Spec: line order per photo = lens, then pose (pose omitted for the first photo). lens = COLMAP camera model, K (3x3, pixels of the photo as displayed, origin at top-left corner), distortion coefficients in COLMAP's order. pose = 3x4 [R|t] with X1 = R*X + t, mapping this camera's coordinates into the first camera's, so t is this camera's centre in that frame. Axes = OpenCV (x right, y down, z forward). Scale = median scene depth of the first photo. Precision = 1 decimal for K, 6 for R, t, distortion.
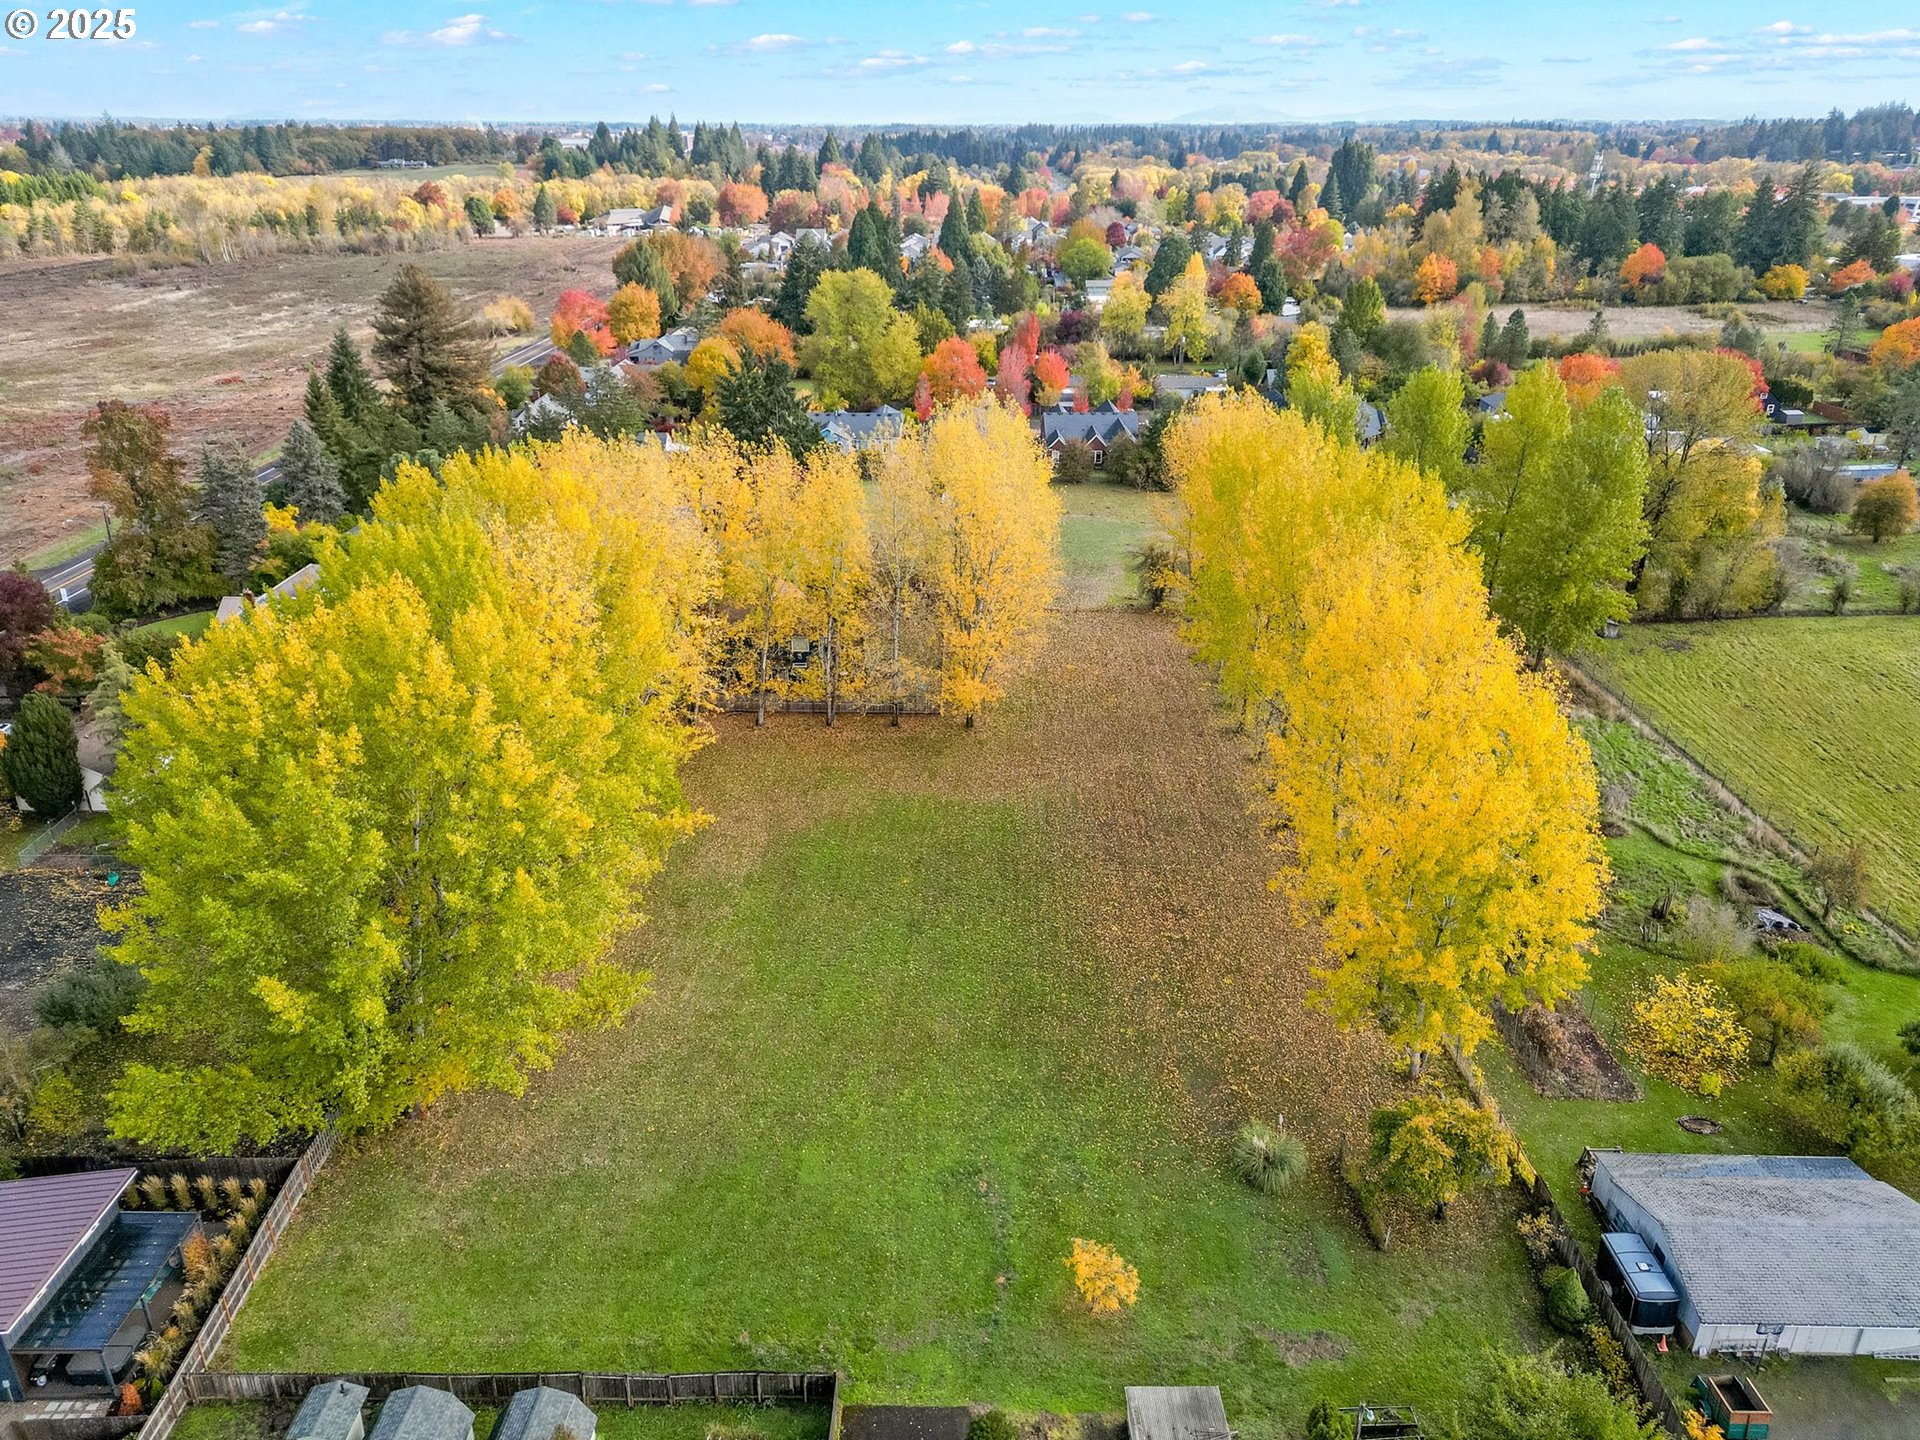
lens RADIAL K [[1330.8, 0, 963.6], [0, 1330.8, 715.5], [0, 0, 1]] dist [0.096082, -0.087382]
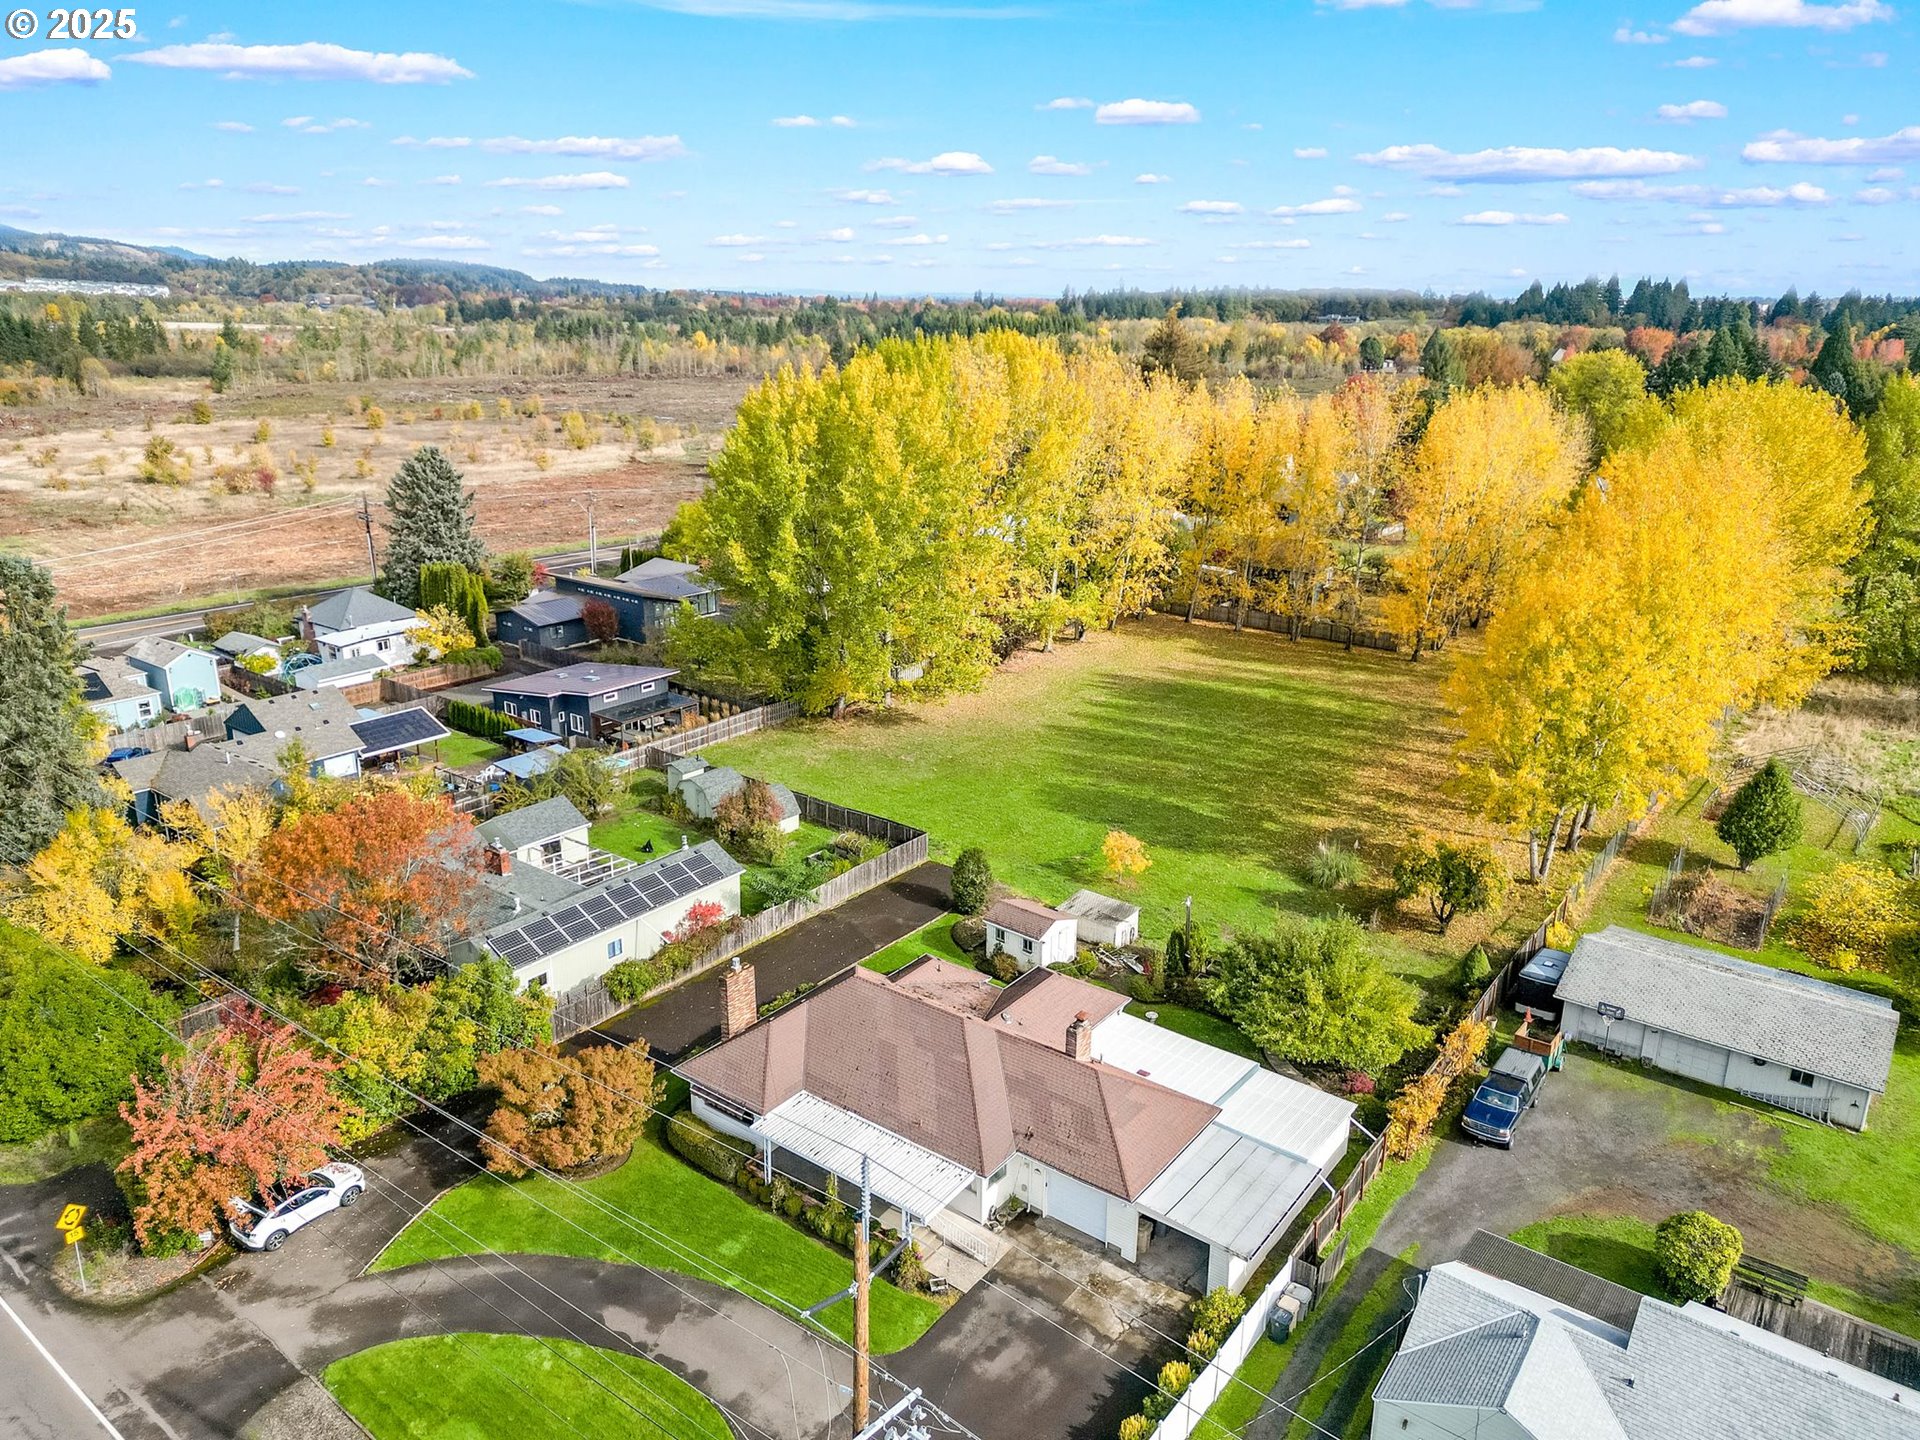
lens RADIAL K [[1343.3, 0, 961.2], [0, 1343.3, 692.4], [0, 0, 1]] dist [0.070057, -0.045217]
pose [[0.793975, 0.177097, -0.581585, 0.110123], [-0.251286, 0.966688, -0.048689, 0.055109], [0.553588, 0.184802, 0.812028, -0.033403]]
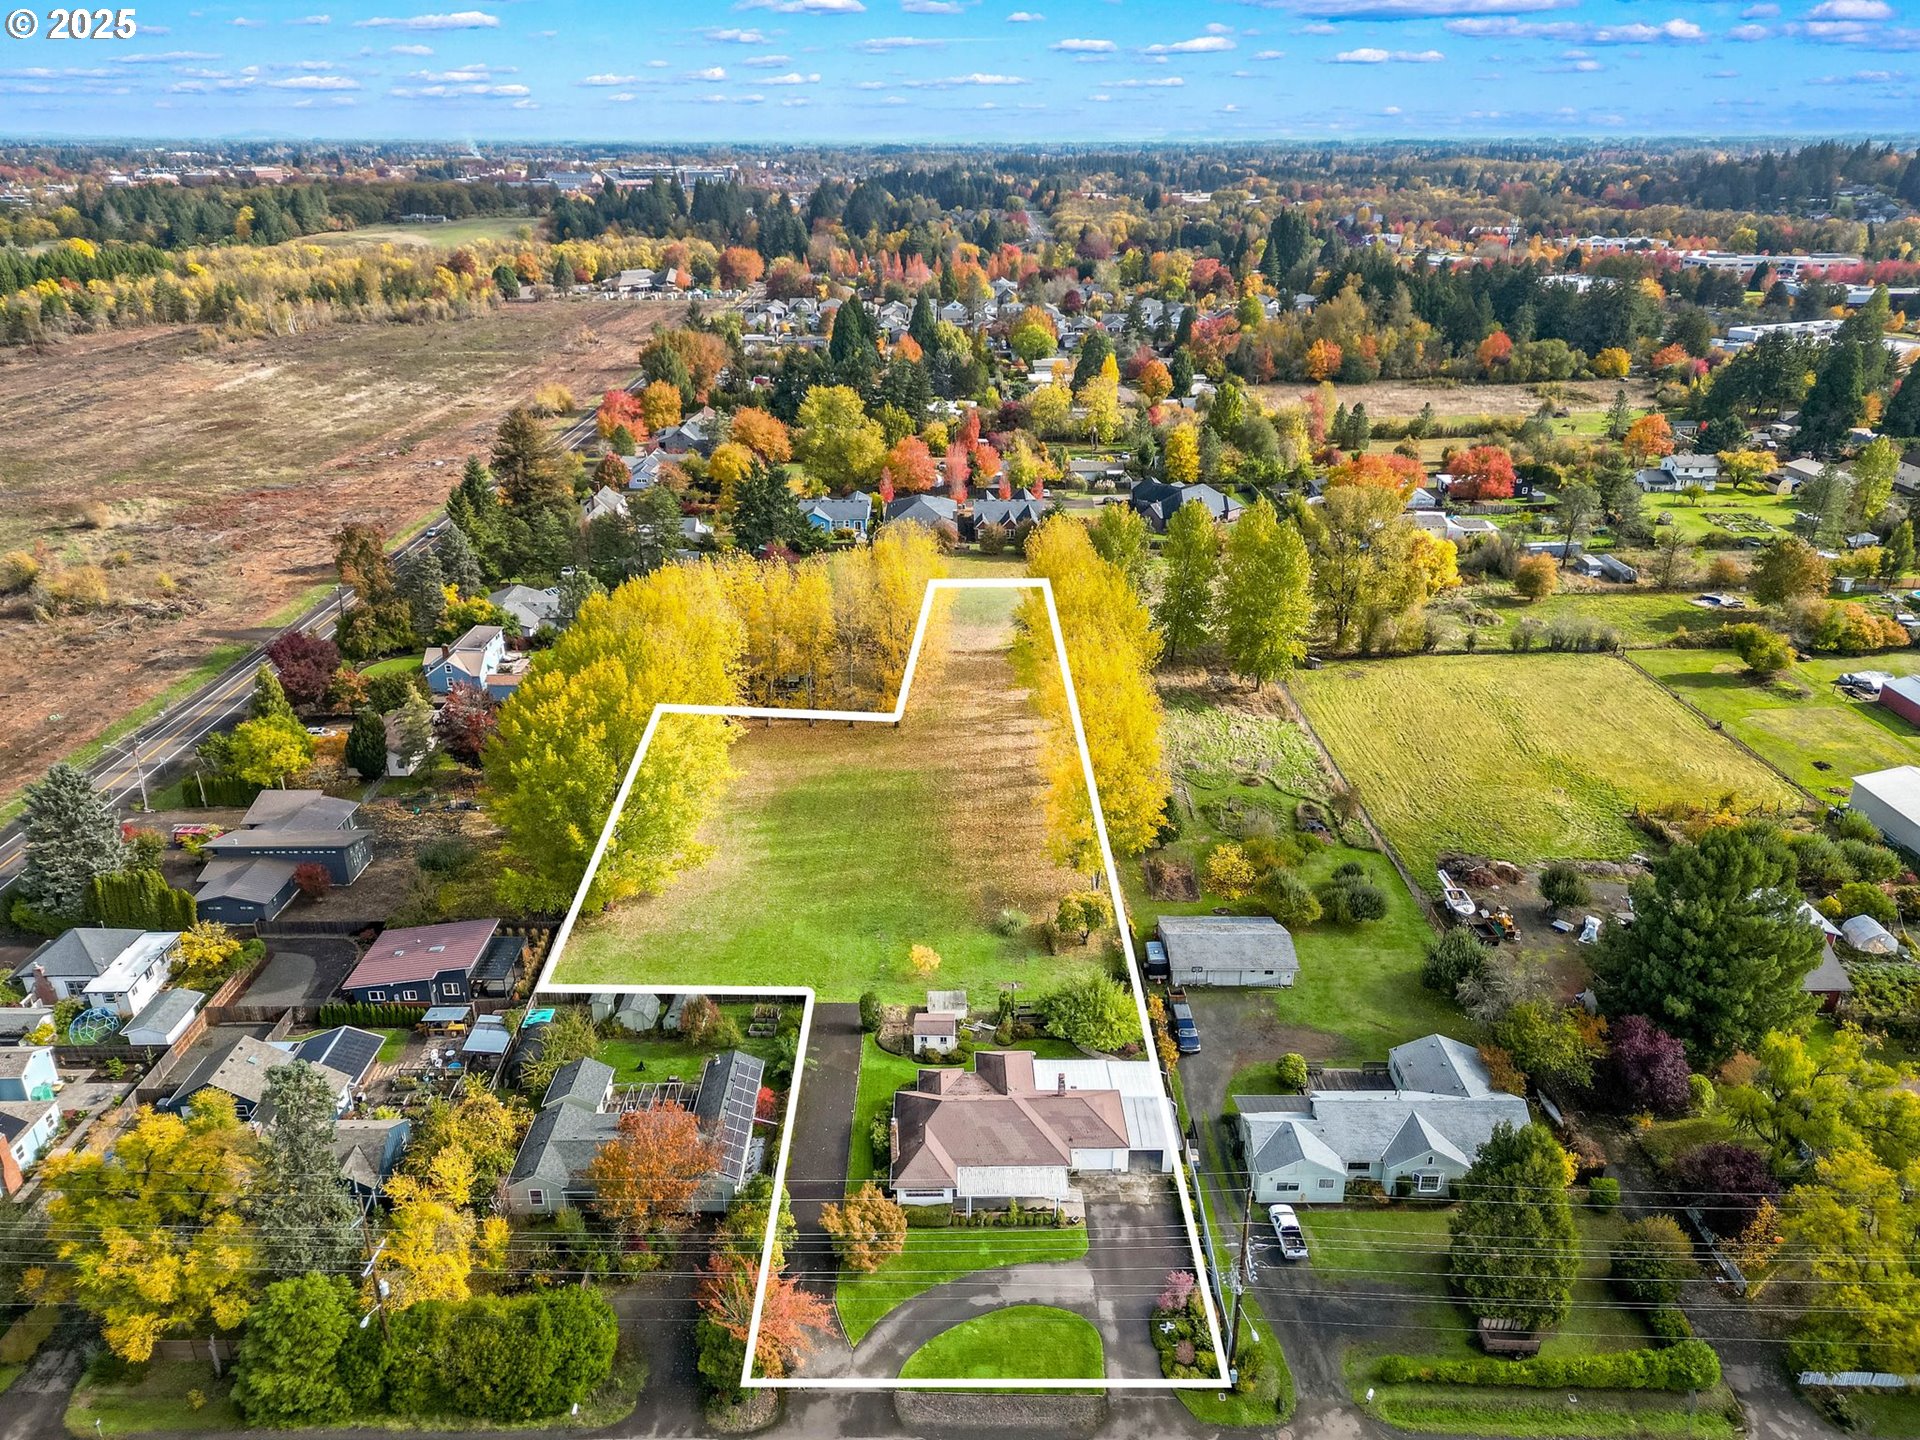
lens RADIAL K [[1330.8, 0, 963.6], [0, 1330.8, 715.5], [0, 0, 1]] dist [0.096082, -0.087382]
pose [[0.999982, -0.004312, 0.004087, 0.024468], [0.004353, 0.999939, -0.010136, 0.003331], [-0.004043, 0.010153, 0.999940, -0.195123]]
